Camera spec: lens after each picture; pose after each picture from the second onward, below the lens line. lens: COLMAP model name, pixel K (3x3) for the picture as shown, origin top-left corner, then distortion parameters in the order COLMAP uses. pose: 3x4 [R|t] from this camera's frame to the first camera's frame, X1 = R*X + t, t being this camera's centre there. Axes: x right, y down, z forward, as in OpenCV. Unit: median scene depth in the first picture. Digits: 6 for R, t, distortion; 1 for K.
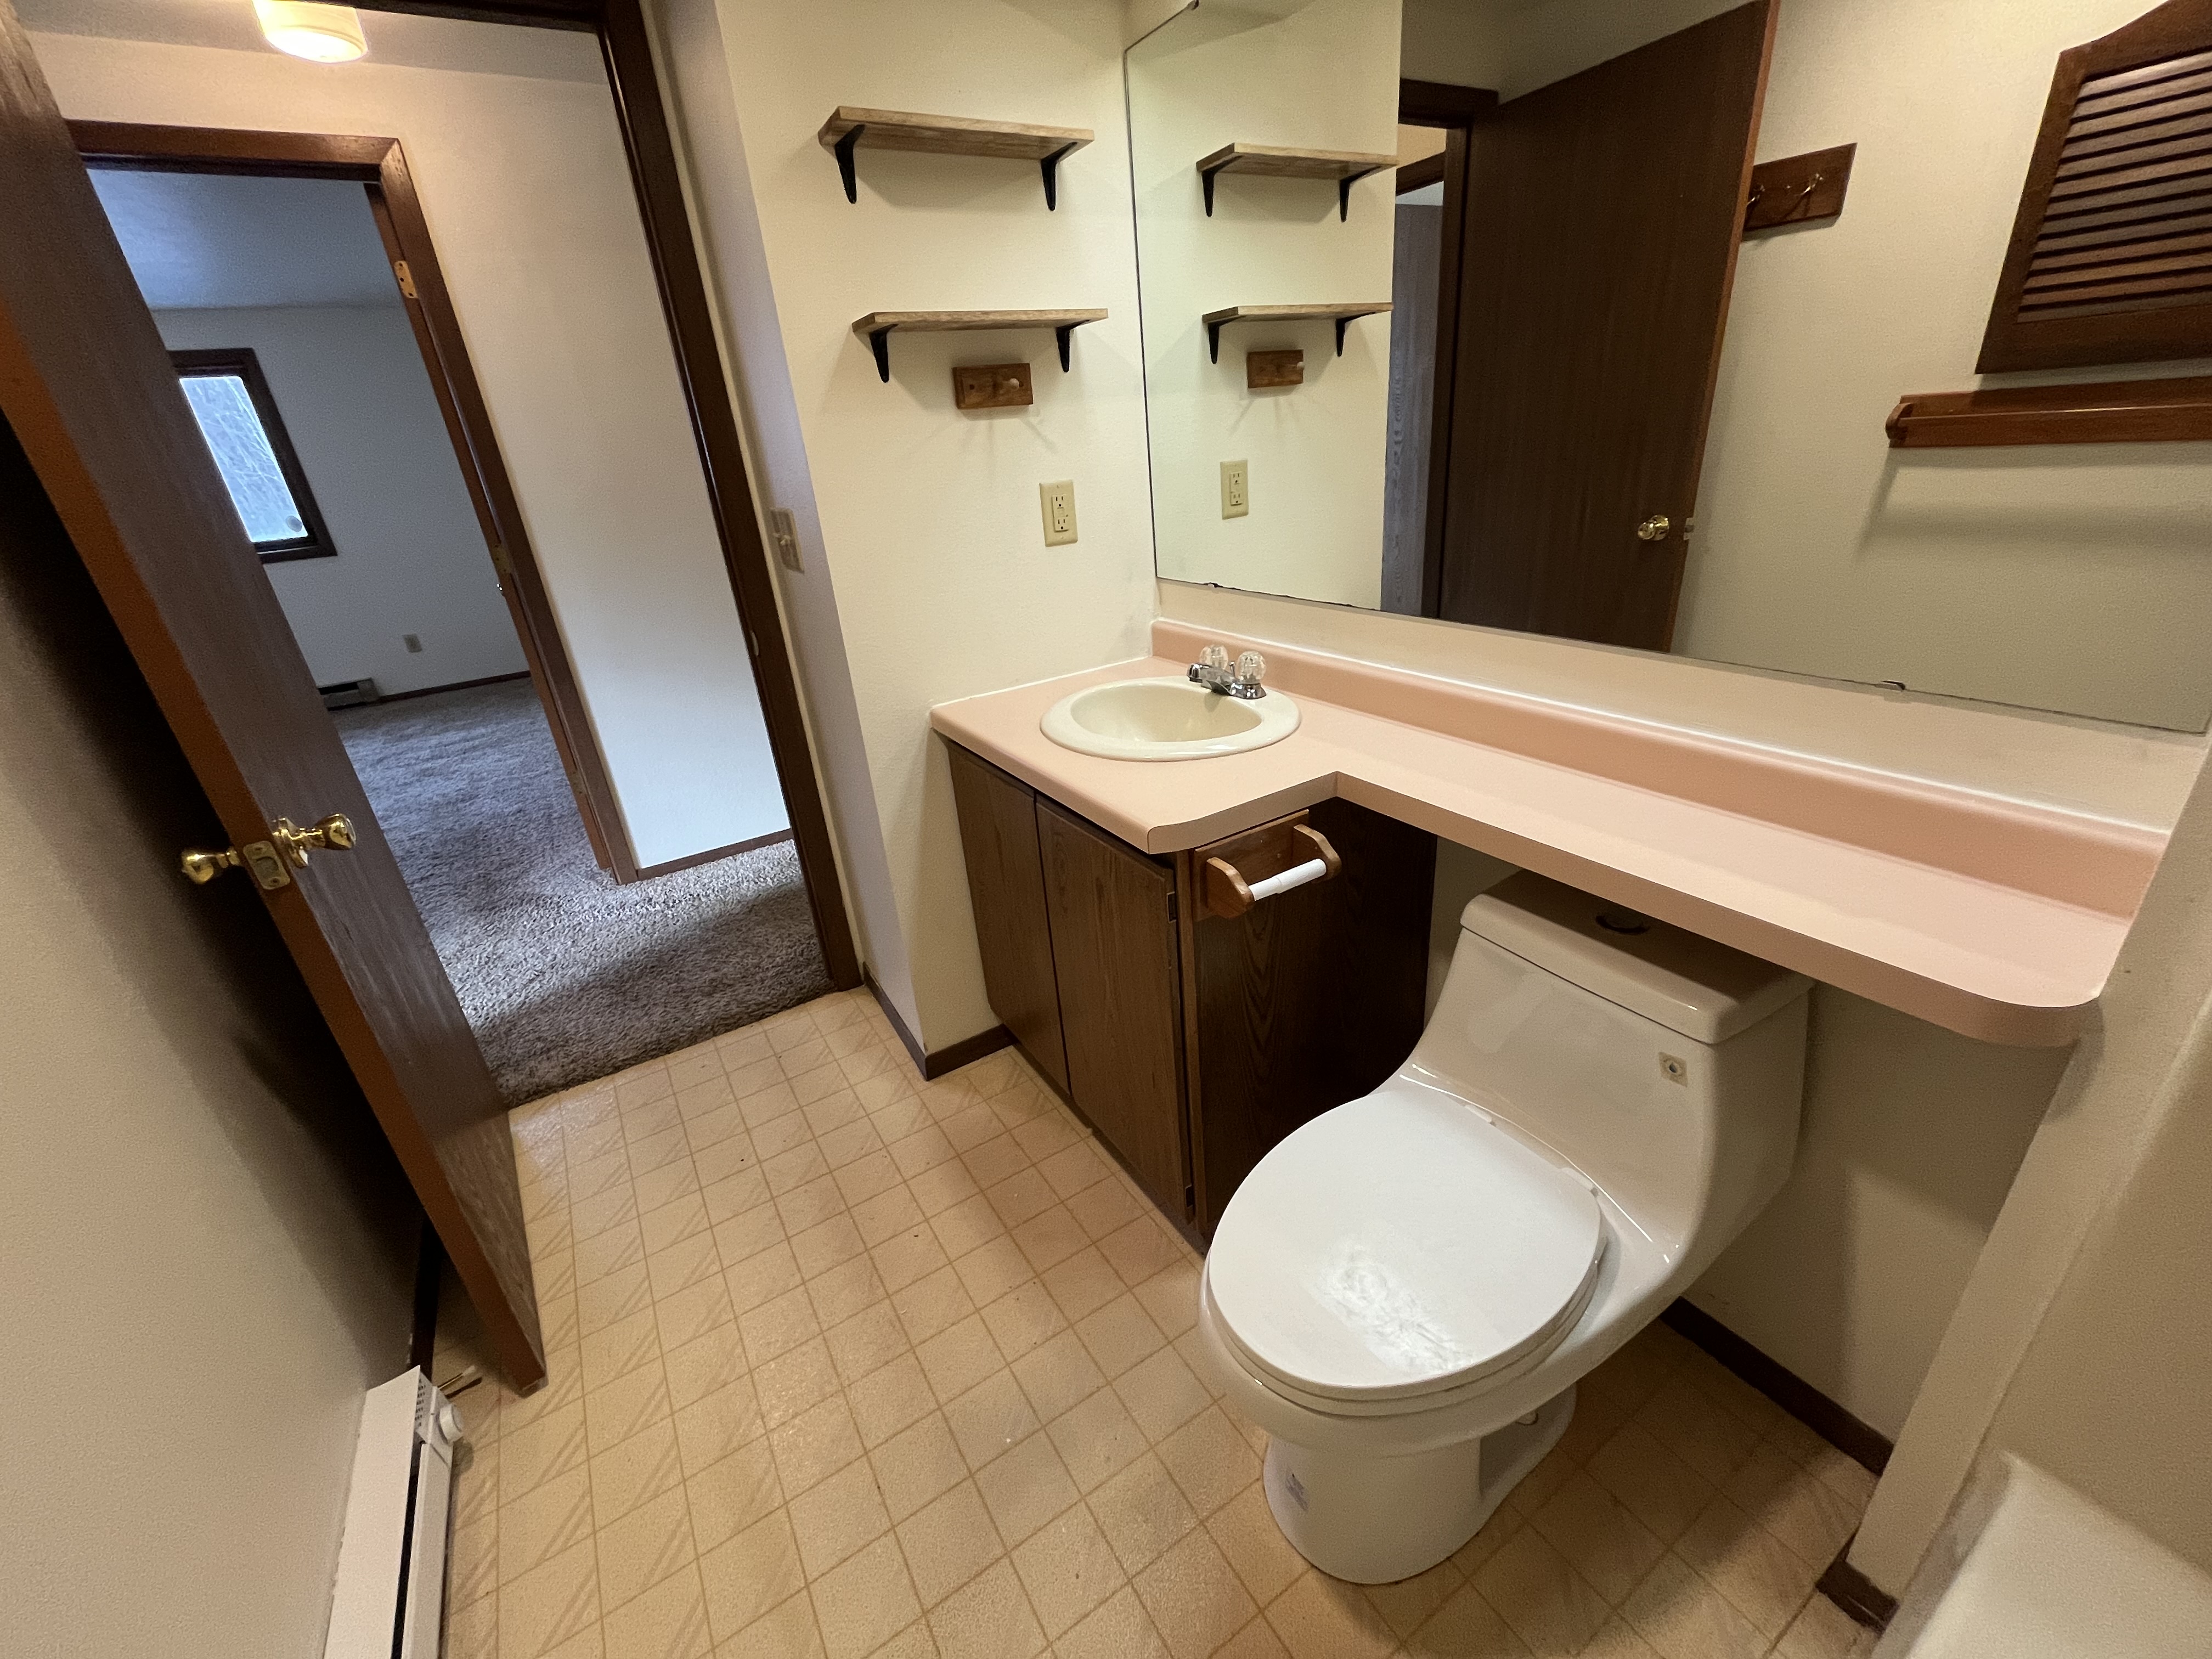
lens RADIAL K [[889.2, 0, 1109.8], [0, 889.2, 813.7], [0, 0, 1]] dist [-0.003011, -0.000042]
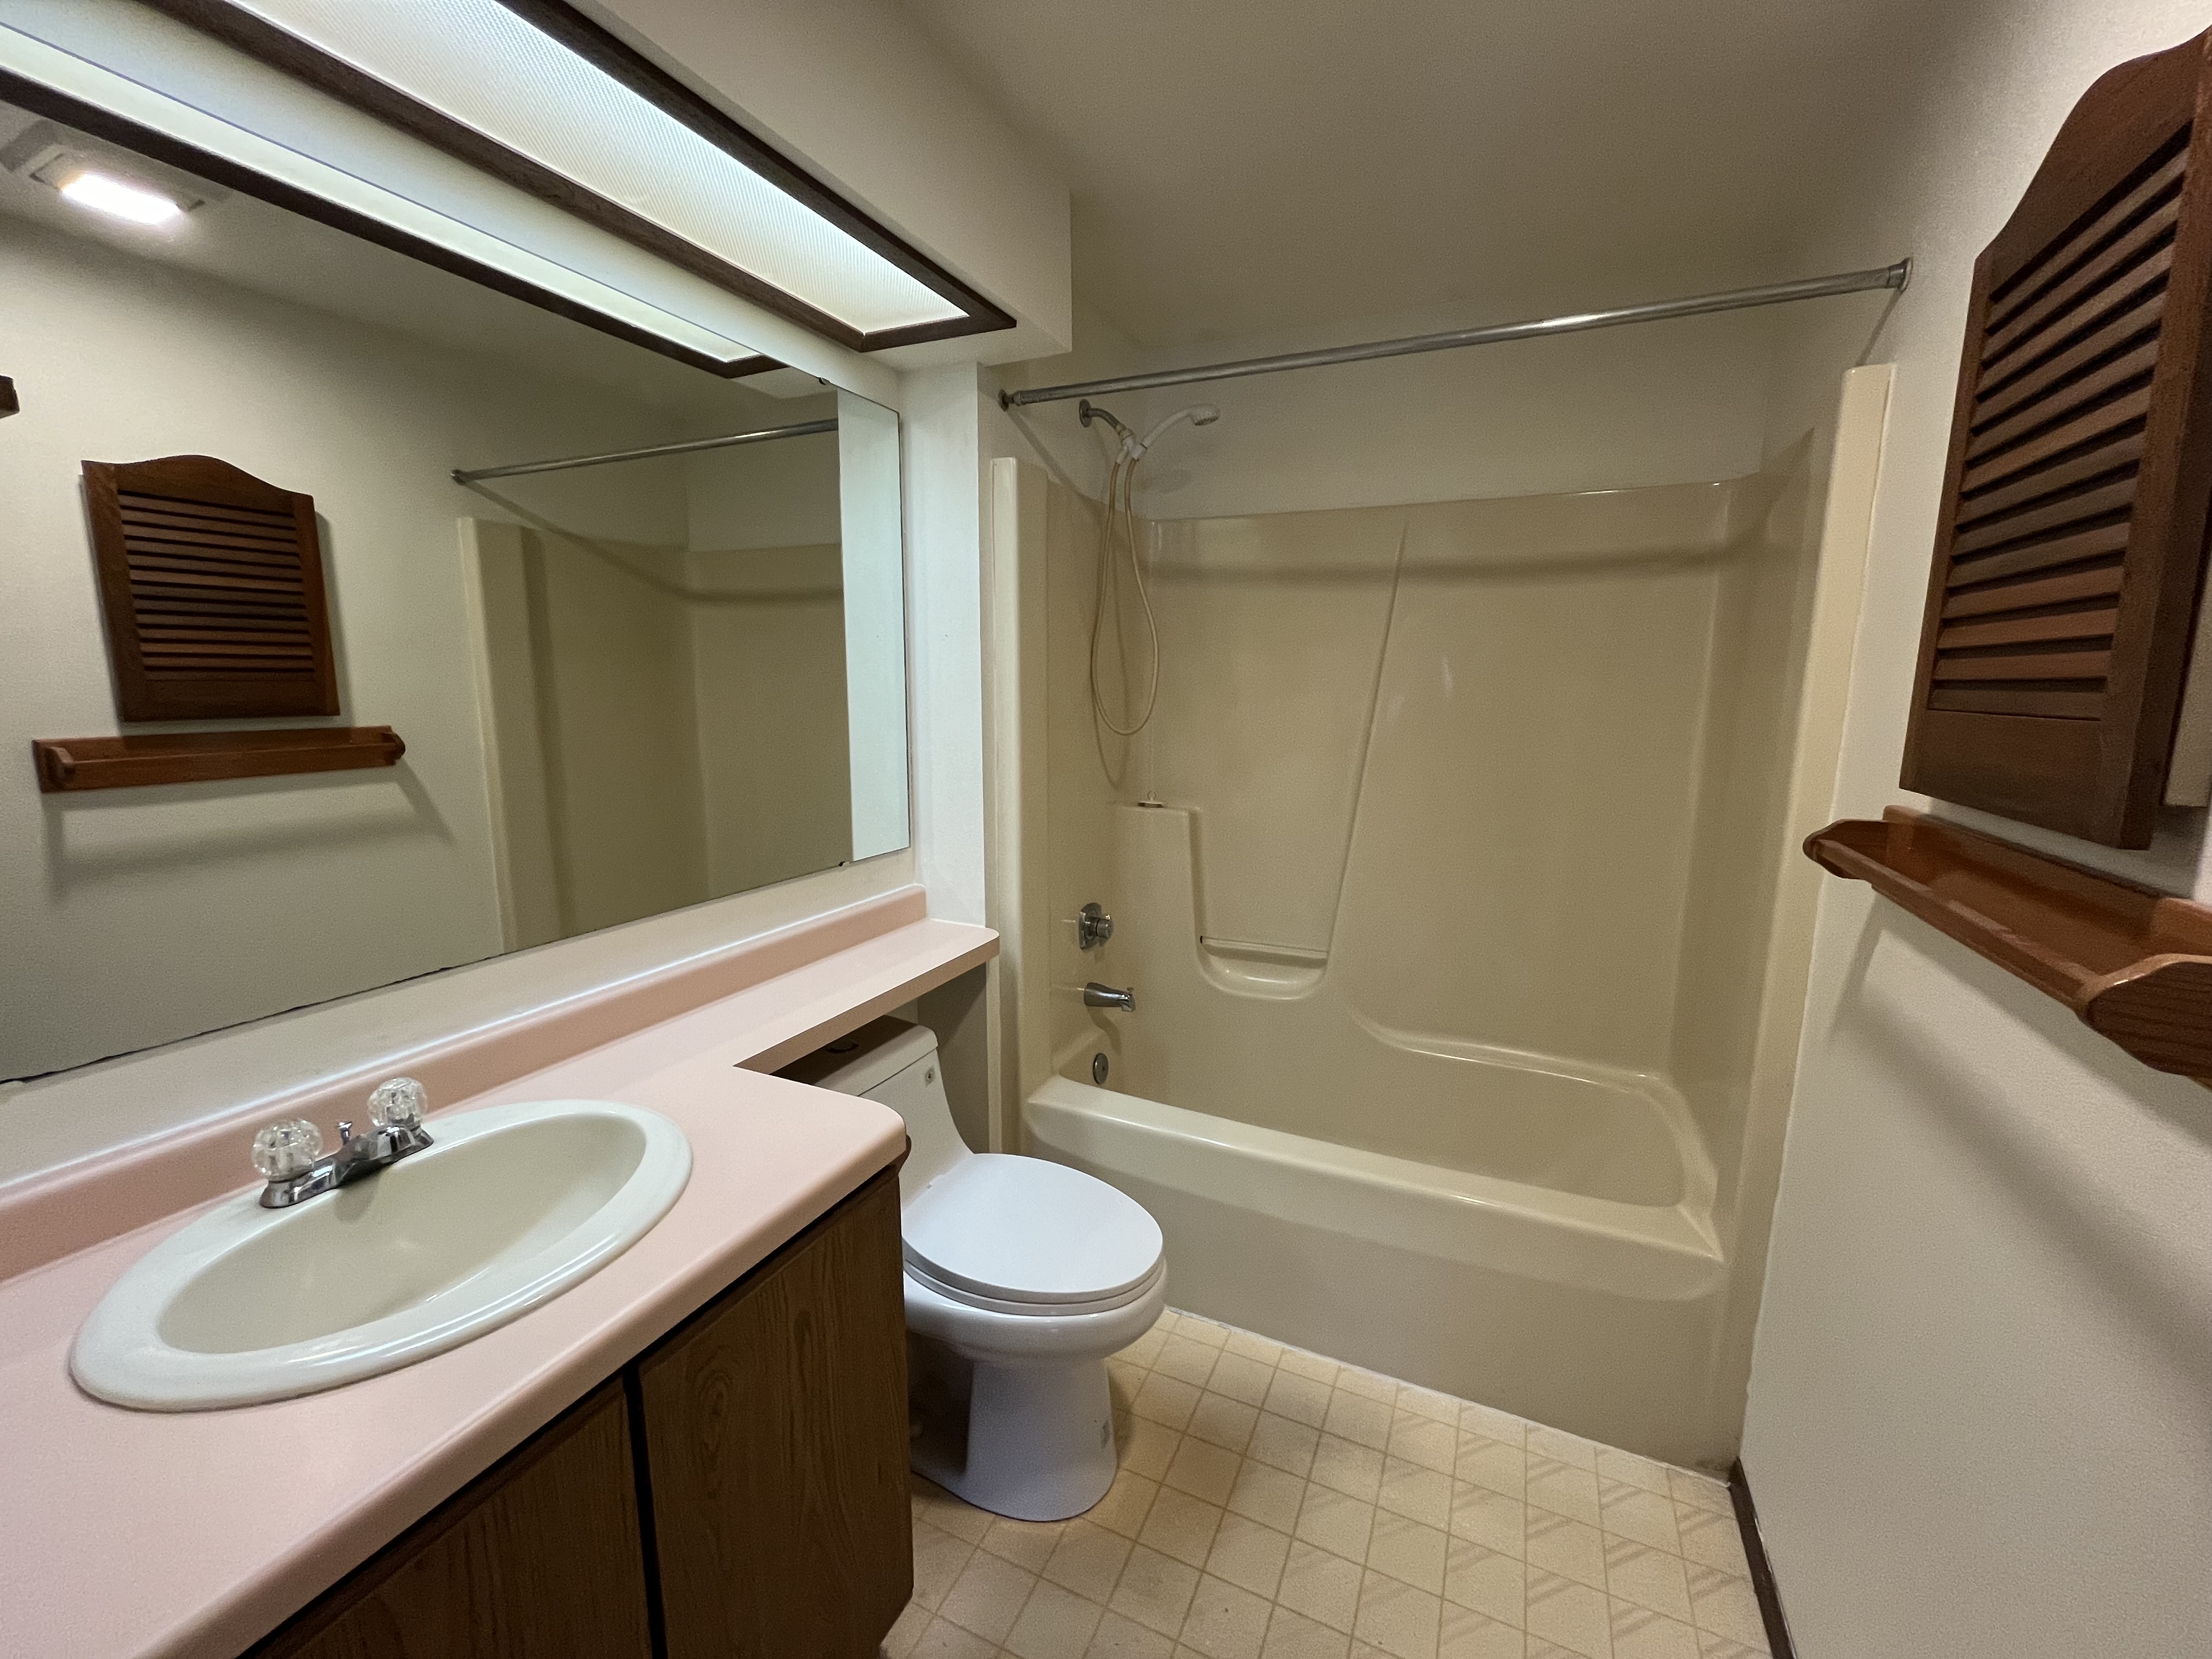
lens RADIAL K [[889.2, 0, 1111.9], [0, 889.2, 829.5], [0, 0, 1]] dist [-0.003011, -0.000042]
pose [[-0.552797, -0.058096, 0.831289, -0.614763], [0.367004, 0.878637, 0.305458, -0.336100], [-0.748147, 0.473942, -0.464386, 0.816688]]
